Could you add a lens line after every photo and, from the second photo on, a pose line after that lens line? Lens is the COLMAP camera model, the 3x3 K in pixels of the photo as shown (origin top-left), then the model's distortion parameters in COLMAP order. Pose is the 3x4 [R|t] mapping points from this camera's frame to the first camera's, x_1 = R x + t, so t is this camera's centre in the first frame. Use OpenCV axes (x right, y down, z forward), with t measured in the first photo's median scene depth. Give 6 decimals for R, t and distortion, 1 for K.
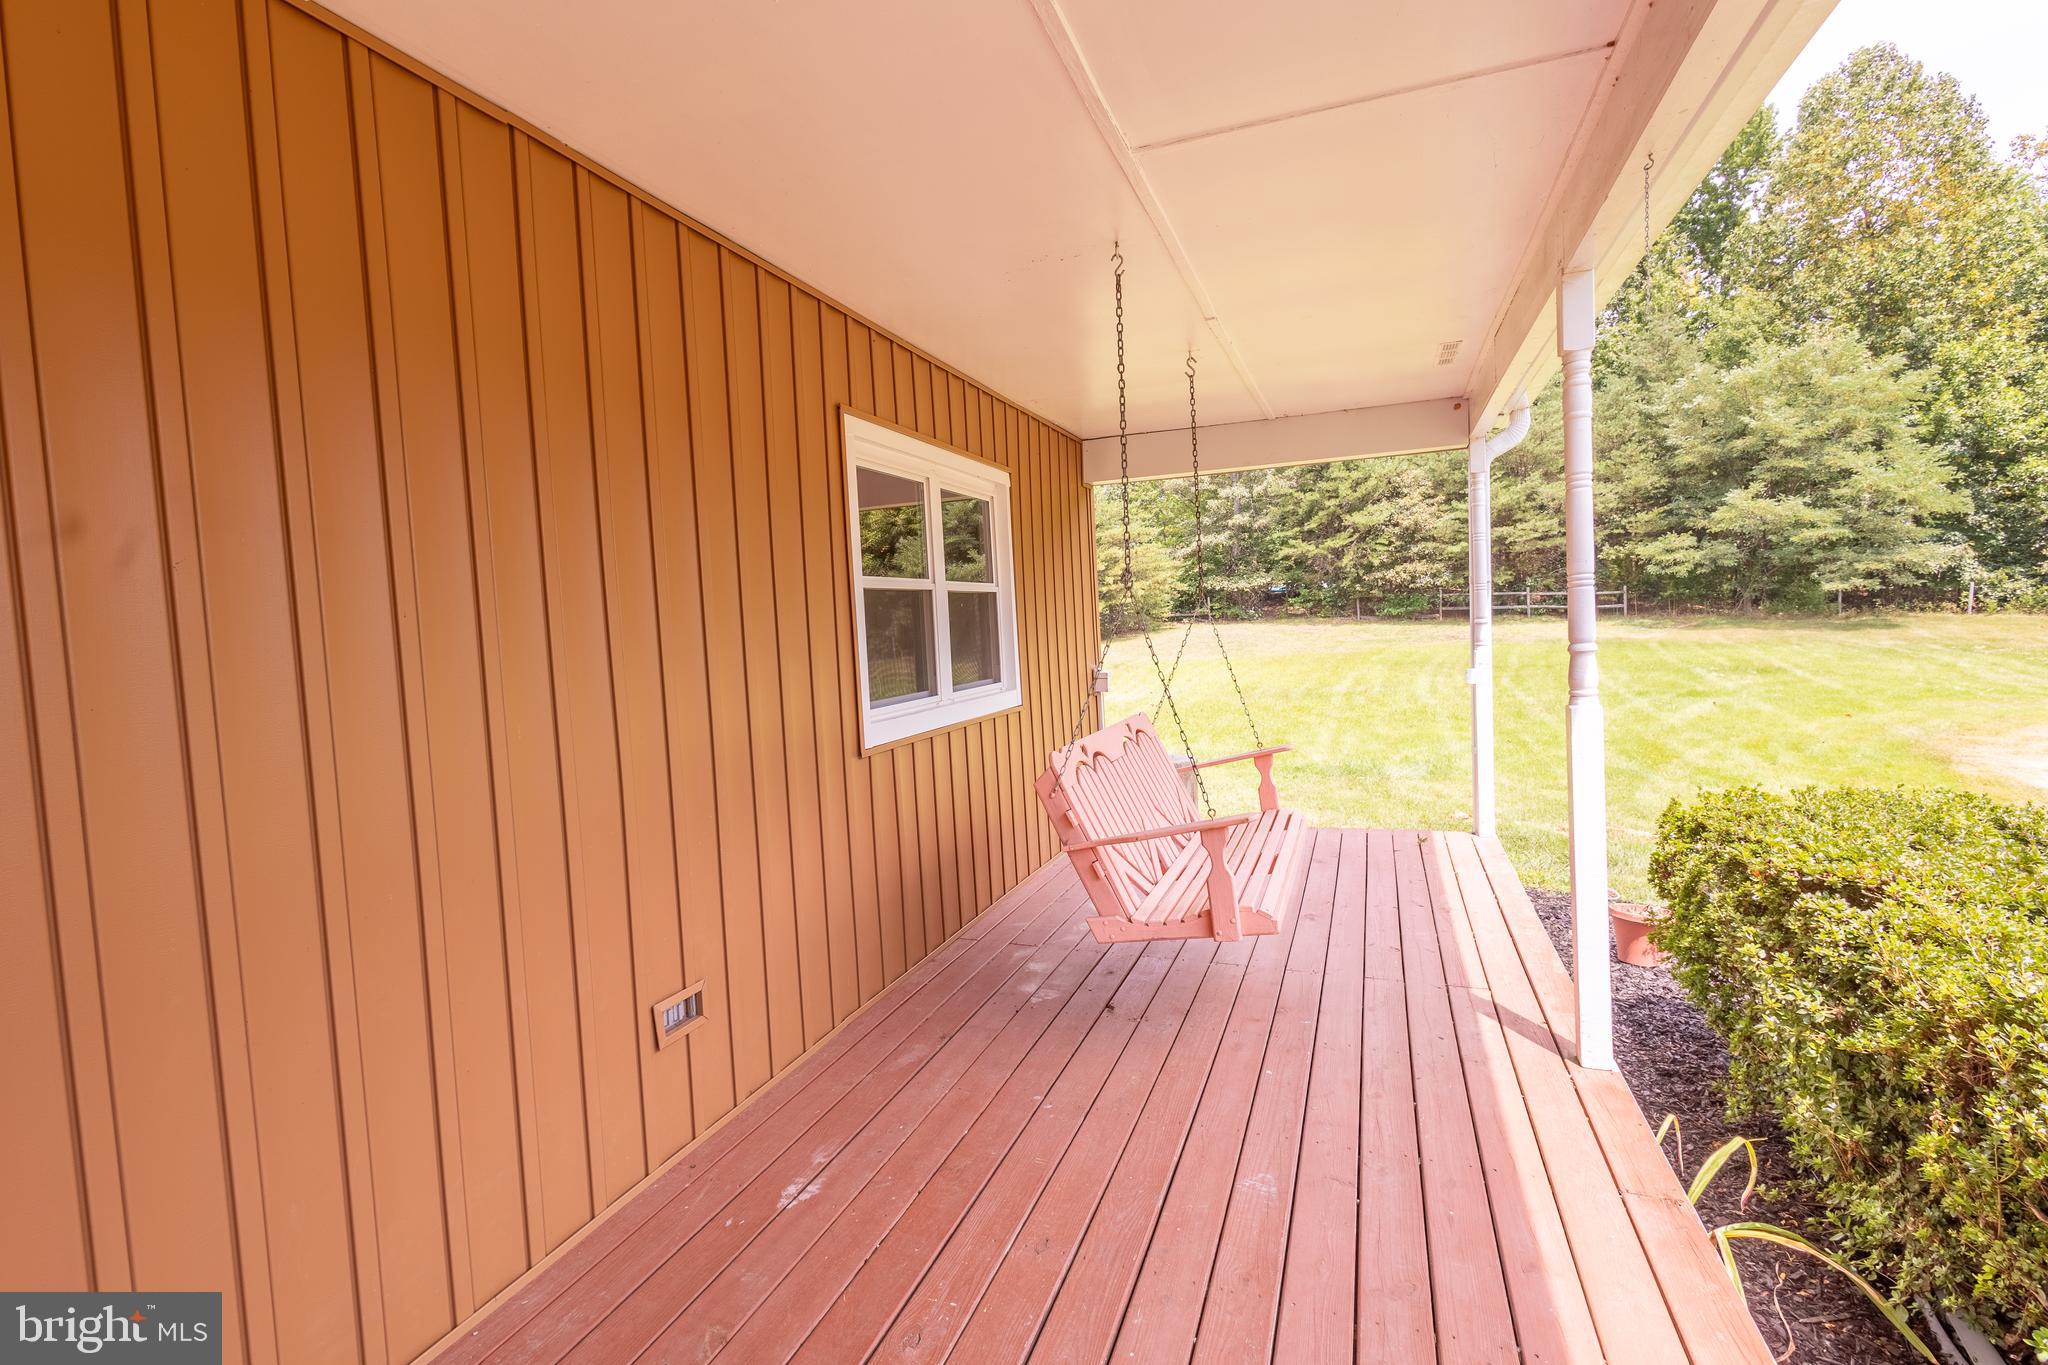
lens RADIAL K [[935.2, 0, 1028.3], [0, 935.2, 684.9], [0, 0, 1]] dist [0.008266, -0.001142]
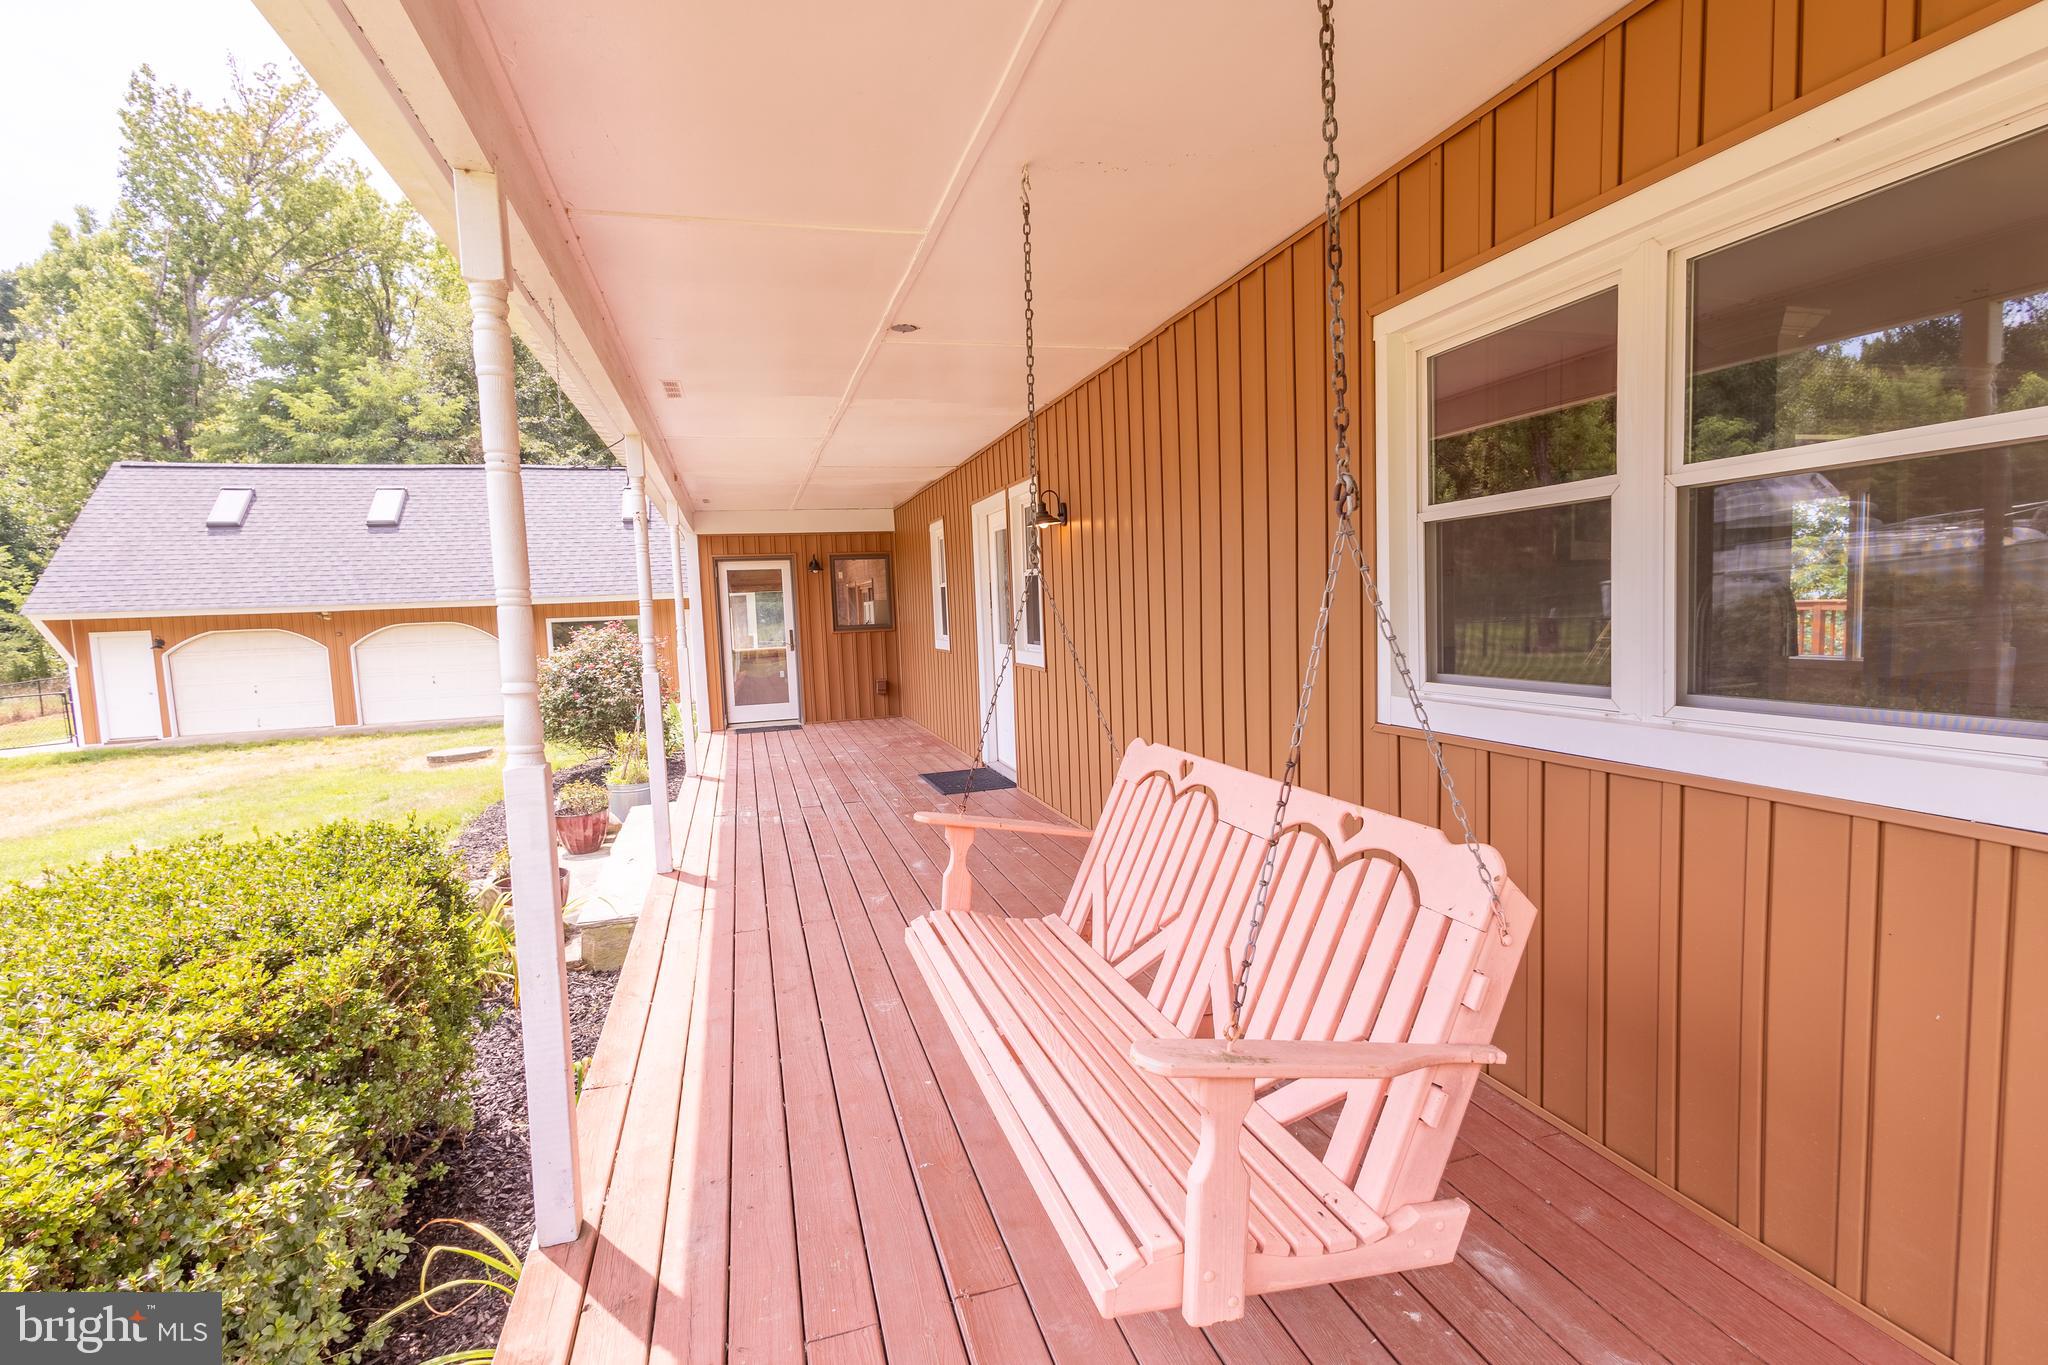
lens RADIAL K [[919.6, 0, 1038.3], [0, 919.6, 672.7], [0, 0, 1]] dist [0.002433, 0.000435]
pose [[-0.788979, 0.135818, -0.599221, 0.307808], [0.043040, 0.985083, 0.166608, -0.068794], [0.612911, 0.105660, -0.783056, 0.799417]]
